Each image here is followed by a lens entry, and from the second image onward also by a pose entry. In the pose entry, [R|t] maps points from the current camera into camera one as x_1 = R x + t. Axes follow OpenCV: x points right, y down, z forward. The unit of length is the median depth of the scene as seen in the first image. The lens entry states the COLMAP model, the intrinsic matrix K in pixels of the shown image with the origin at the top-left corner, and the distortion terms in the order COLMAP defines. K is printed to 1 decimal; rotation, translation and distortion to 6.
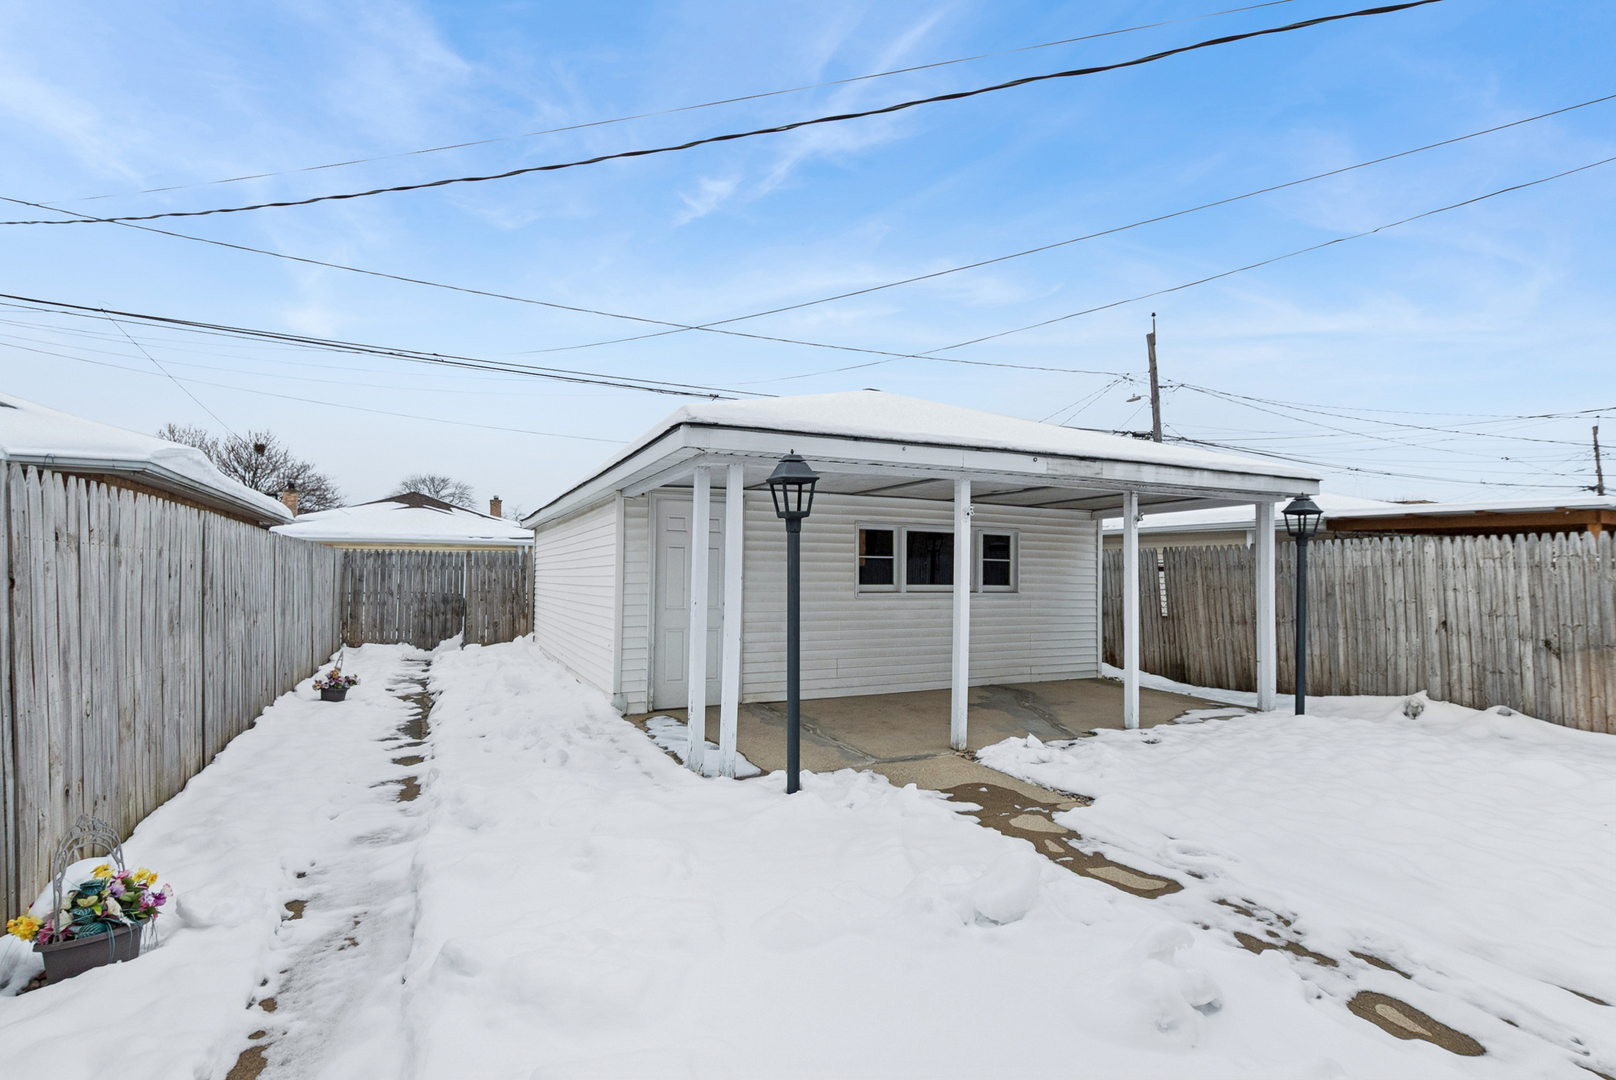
lens RADIAL K [[734.9, 0, 808.0], [0, 734.9, 540.0], [0, 0, 1]] dist [-0.001032, 0.000007]
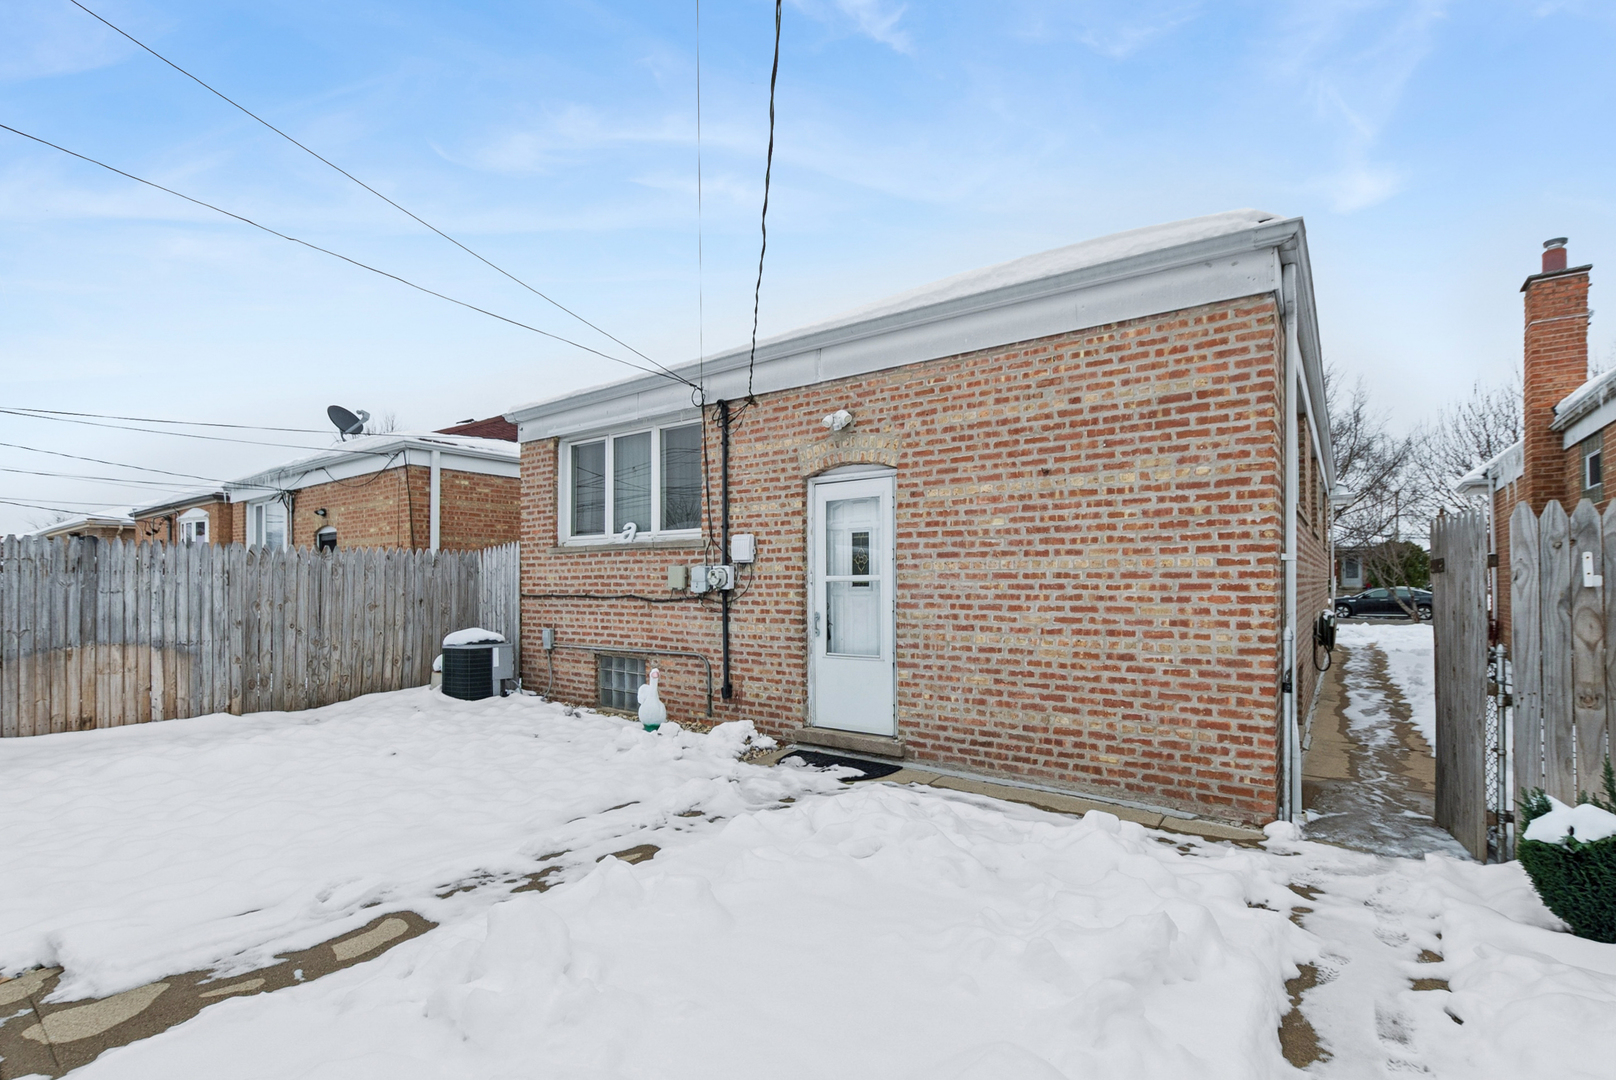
lens RADIAL K [[720.9, 0, 814.8], [0, 720.9, 567.5], [0, 0, 1]] dist [0.000150, 0.000018]
pose [[-0.443718, 0.015666, 0.896030, -0.283508], [-0.043372, 0.998300, -0.038932, 0.024326], [-0.895116, -0.056137, -0.442284, 0.491537]]
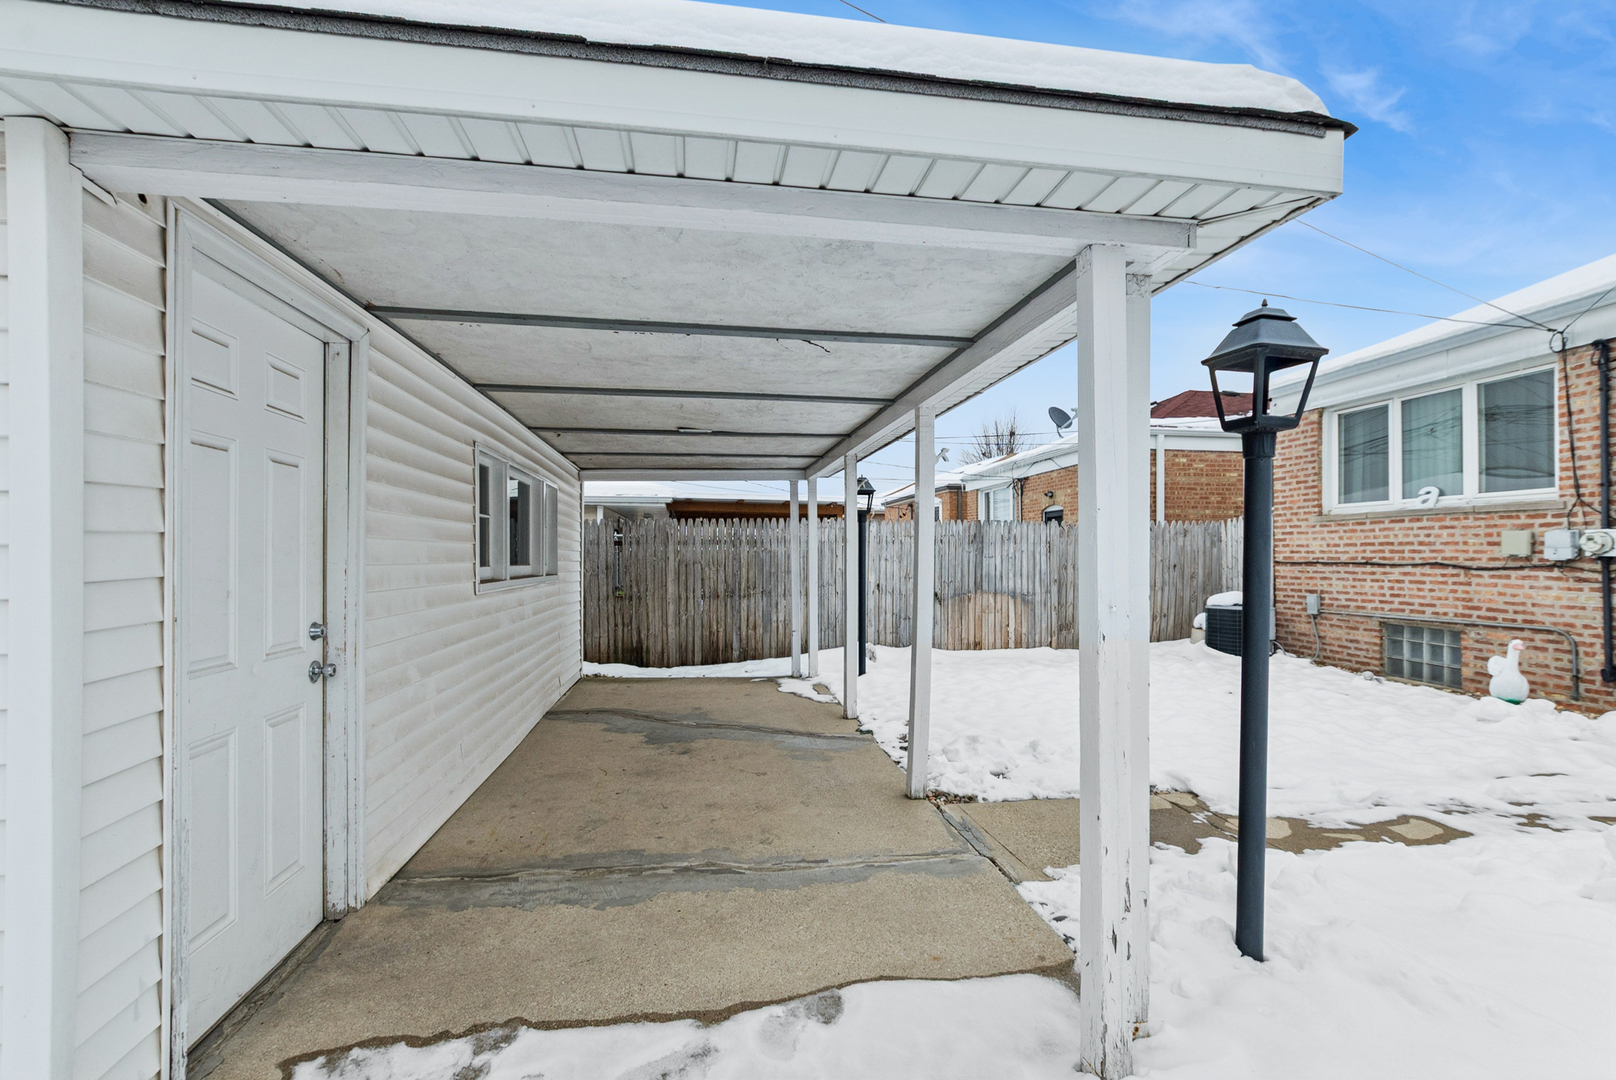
lens RADIAL K [[711.9, 0, 808.0], [0, 711.9, 540.0], [0, 0, 1]] dist [0.000586, 0.000045]
pose [[0.287662, 0.012933, 0.957645, -0.427673], [-0.041581, 0.999135, -0.001003, 0.041694], [-0.956829, -0.039532, 0.287951, 0.821963]]
